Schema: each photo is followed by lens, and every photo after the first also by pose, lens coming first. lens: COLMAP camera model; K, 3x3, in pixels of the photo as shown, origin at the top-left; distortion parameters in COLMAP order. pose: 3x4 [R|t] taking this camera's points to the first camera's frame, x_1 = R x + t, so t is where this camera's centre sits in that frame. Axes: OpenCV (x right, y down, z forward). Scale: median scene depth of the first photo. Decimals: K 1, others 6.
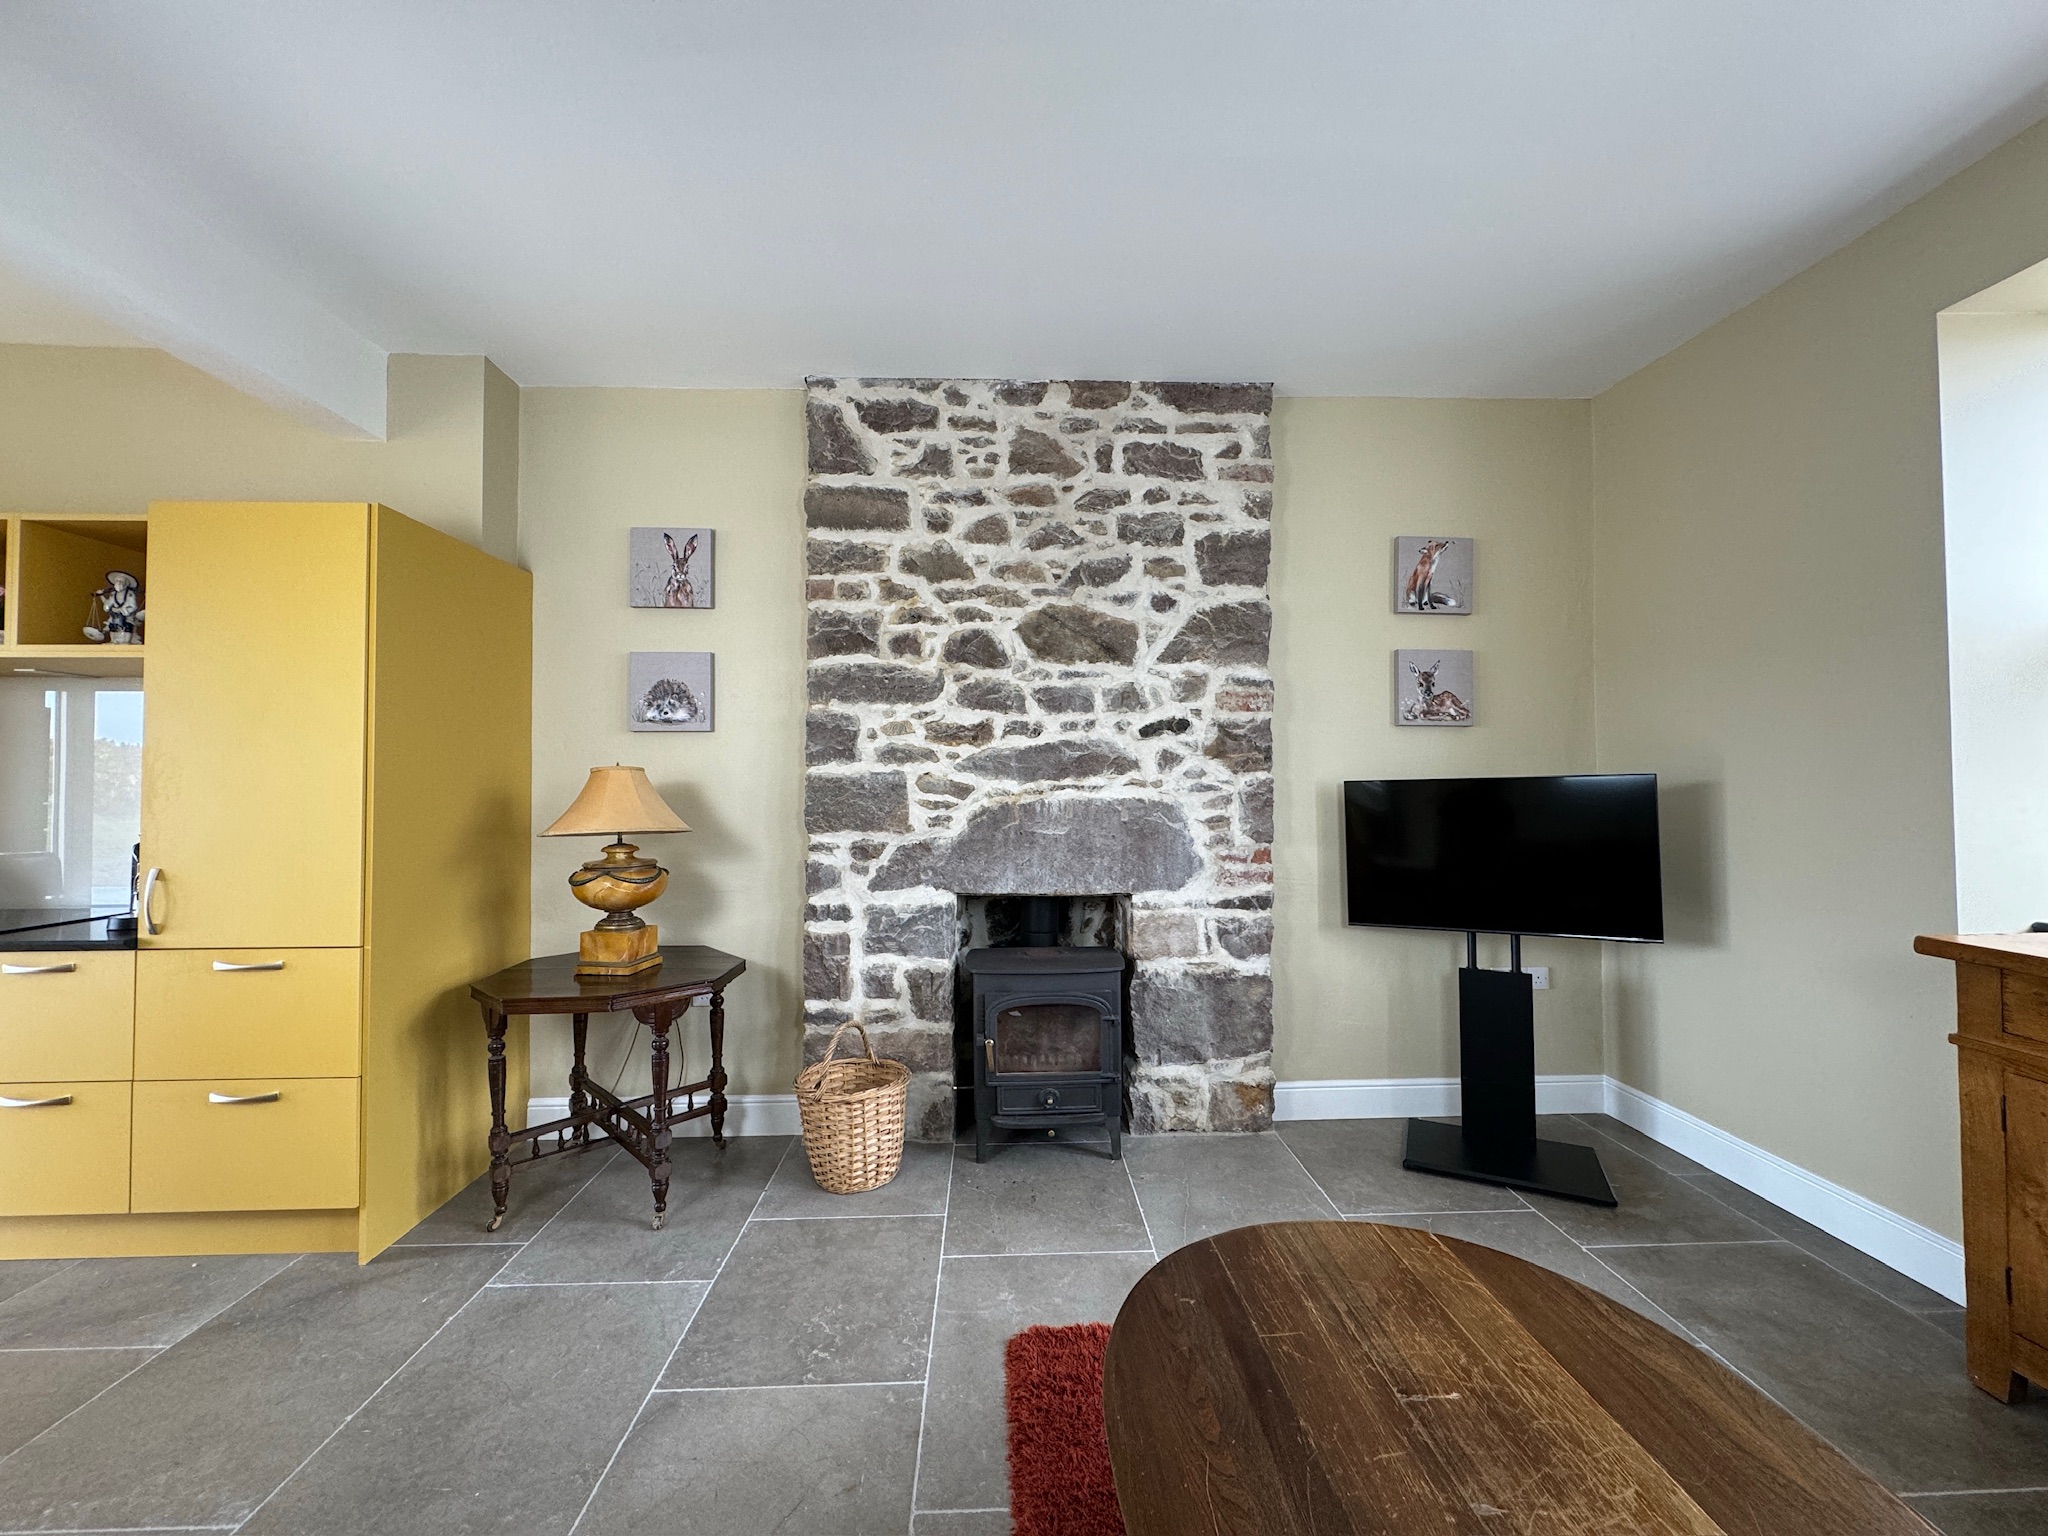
lens RADIAL K [[824.6, 0, 1028.4], [0, 824.6, 770.4], [0, 0, 1]] dist [0.007212, -0.001222]
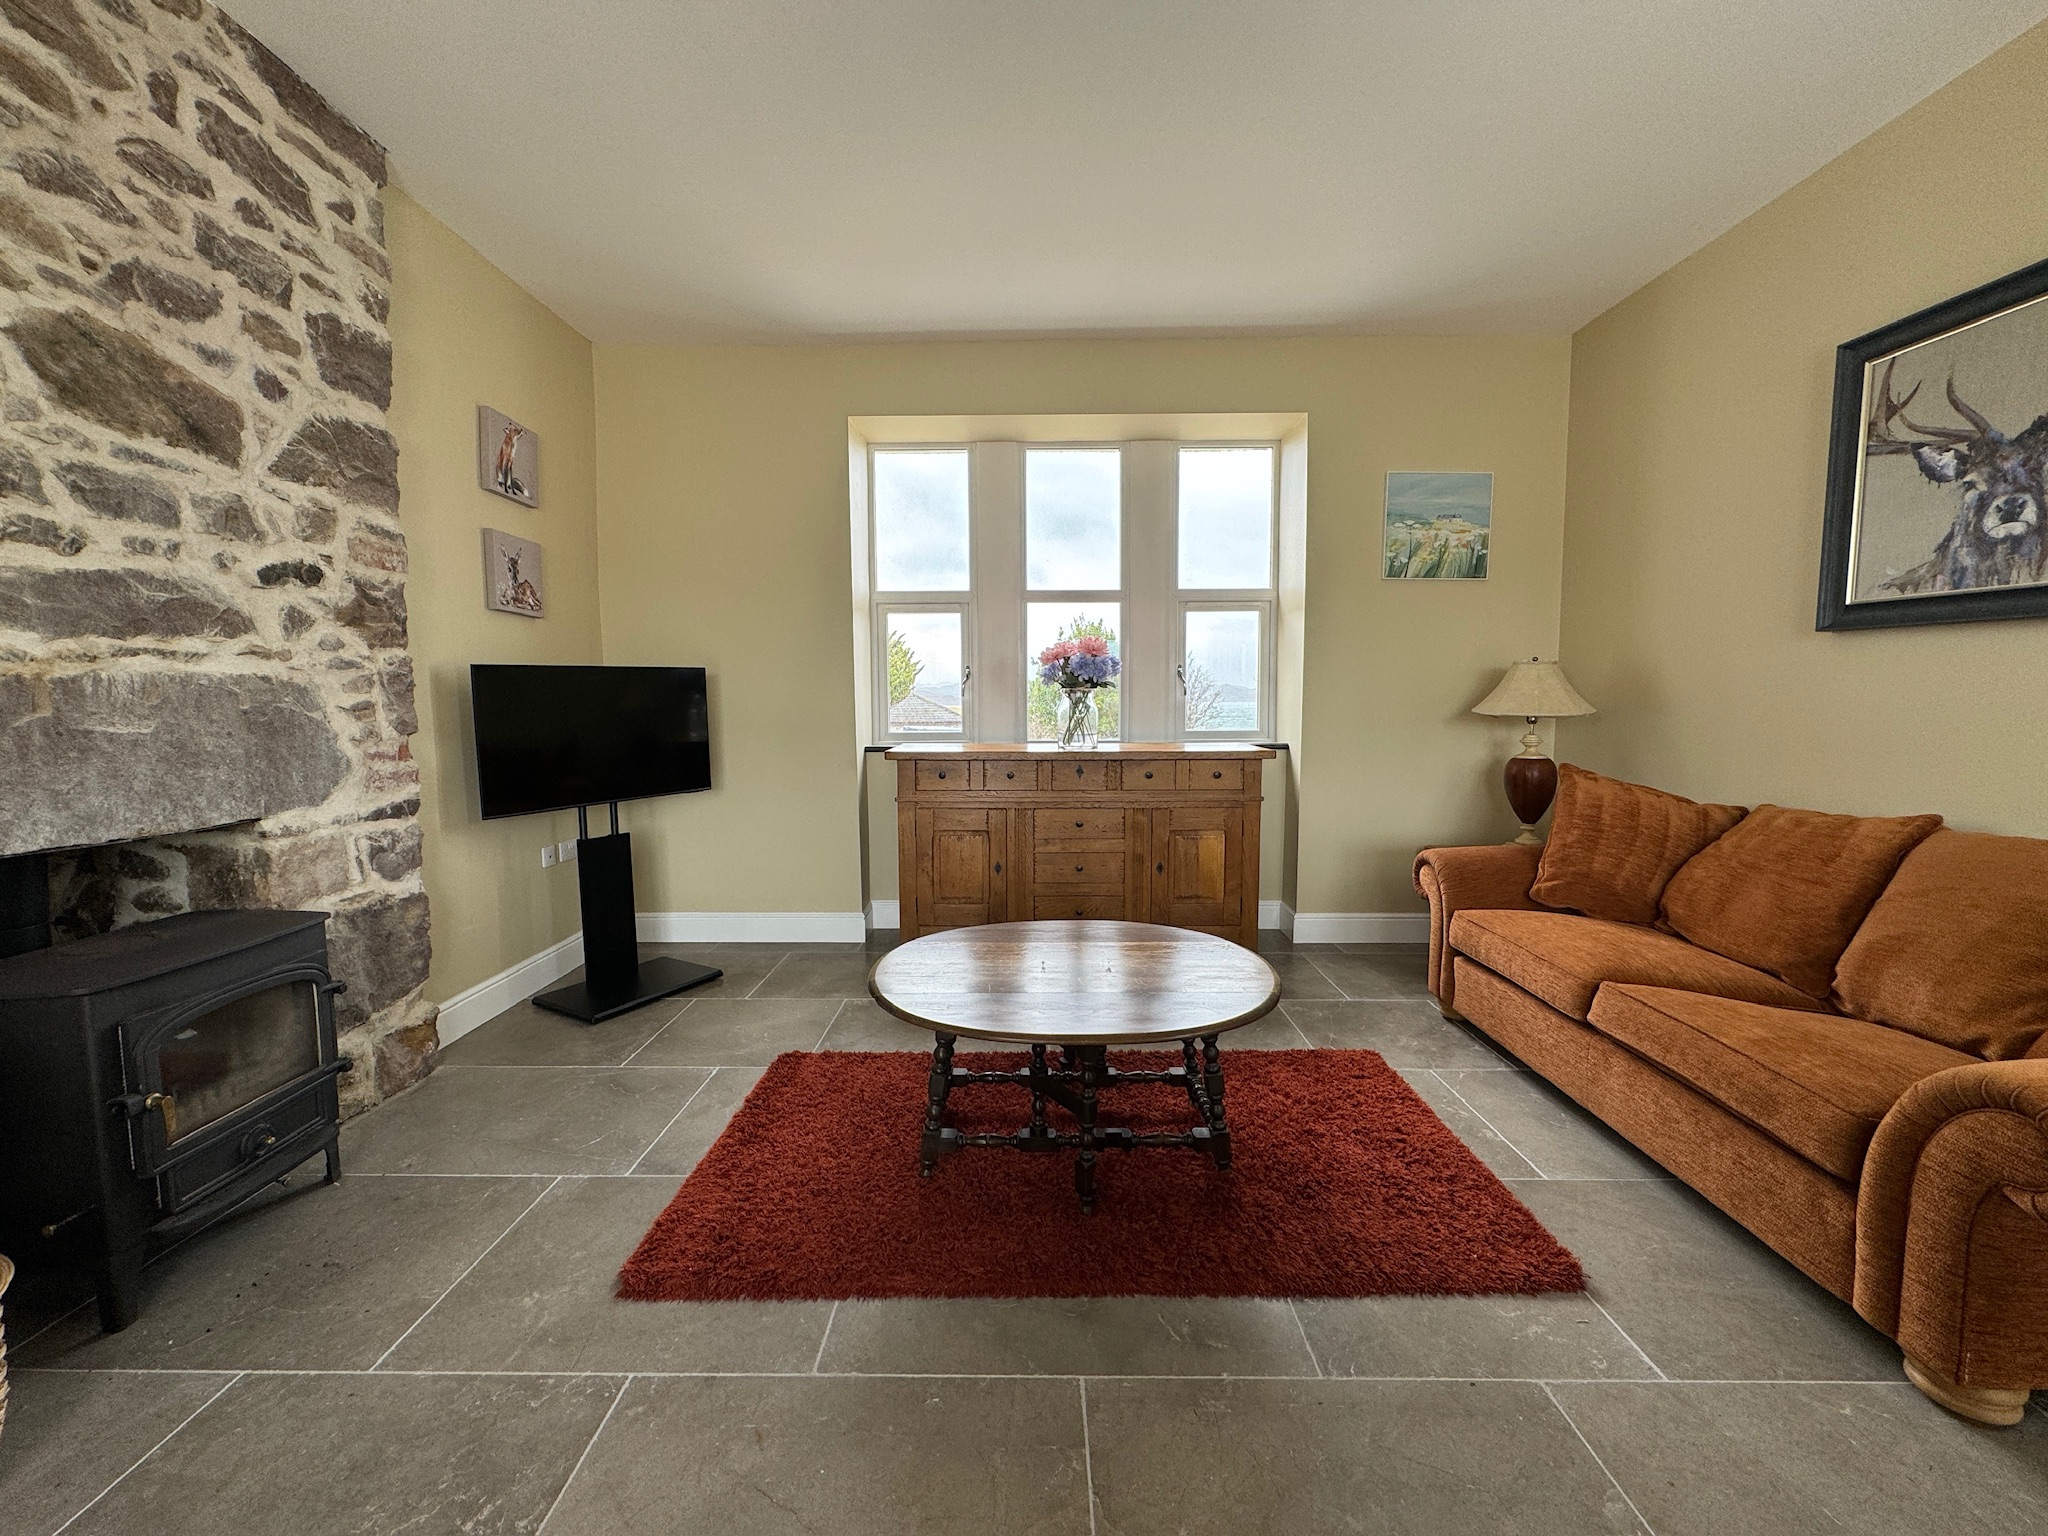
lens RADIAL K [[824.6, 0, 1014.8], [0, 824.6, 771.4], [0, 0, 1]] dist [0.007212, -0.001222]
pose [[0.054201, -0.082636, 0.995105, -0.510754], [-0.008014, 0.996502, 0.083188, 0.050539], [-0.998498, -0.012483, 0.053349, 0.353320]]
